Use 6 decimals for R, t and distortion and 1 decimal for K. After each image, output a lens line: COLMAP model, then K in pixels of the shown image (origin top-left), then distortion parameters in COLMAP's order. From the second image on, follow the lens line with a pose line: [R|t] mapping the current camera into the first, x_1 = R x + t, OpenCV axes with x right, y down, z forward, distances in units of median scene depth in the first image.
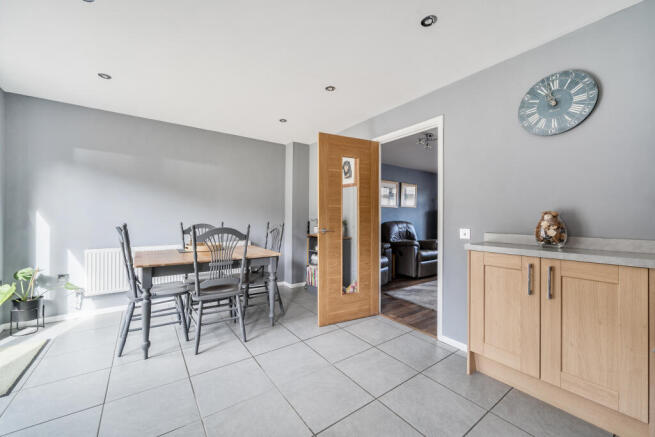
lens RADIAL K [[257.0, 0, 328.4], [0, 257.0, 216.9], [0, 0, 1]] dist [0.001578, 0.000103]
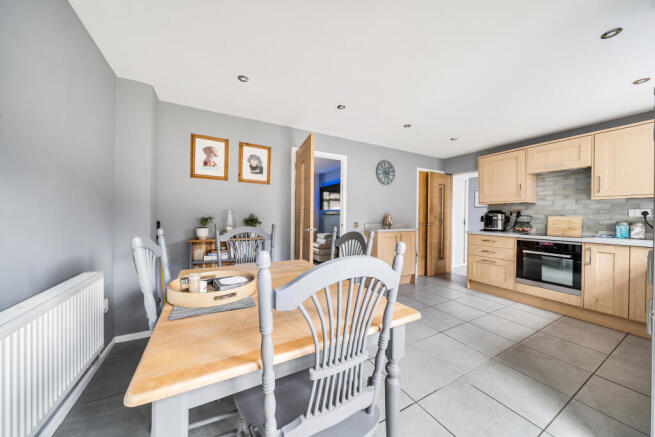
lens RADIAL K [[223.5, 0, 329.4], [0, 223.5, 218.3], [0, 0, 1]] dist [-0.000087, 0.000006]
pose [[0.115344, -0.013352, 0.993236, -1.319039], [-0.011202, 0.999829, 0.014742, -0.008388], [-0.993262, -0.012827, 0.115174, 1.213882]]
